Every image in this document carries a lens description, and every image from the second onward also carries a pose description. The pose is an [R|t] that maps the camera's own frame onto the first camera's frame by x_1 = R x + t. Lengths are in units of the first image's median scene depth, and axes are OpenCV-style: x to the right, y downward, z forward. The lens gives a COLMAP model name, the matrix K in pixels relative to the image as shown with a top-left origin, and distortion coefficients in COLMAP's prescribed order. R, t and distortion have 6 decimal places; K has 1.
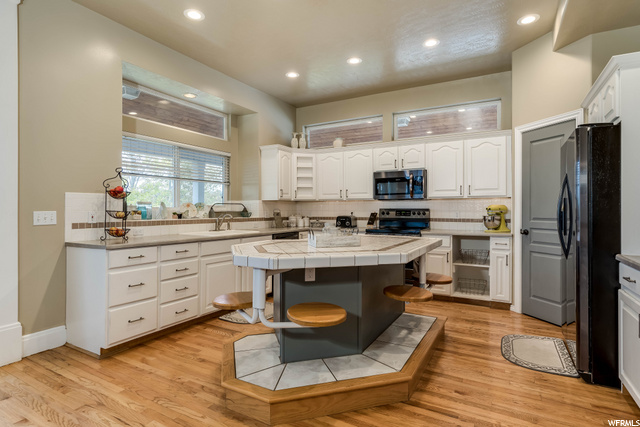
lens RADIAL K [[337.4, 0, 320.0], [0, 337.4, 213.5], [0, 0, 1]] dist [-0.001231, -0.000292]
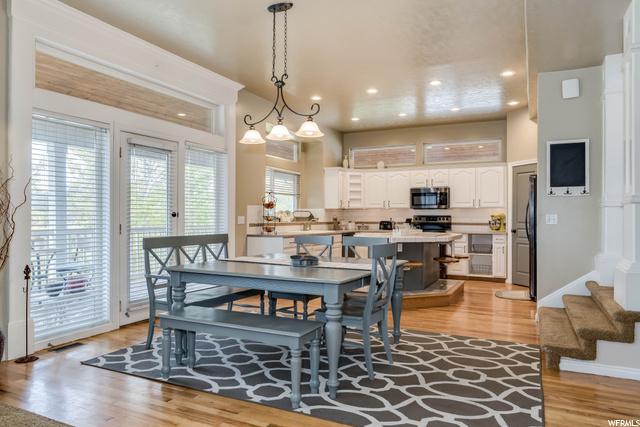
lens RADIAL K [[430.5, 0, 319.7], [0, 430.5, 218.1], [0, 0, 1]] dist [0.002202, 0.000780]
pose [[0.998639, 0.003822, 0.052023, -0.305081], [-0.003472, 0.999971, -0.006817, 0.009967], [-0.052048, 0.006627, 0.998623, -0.732950]]
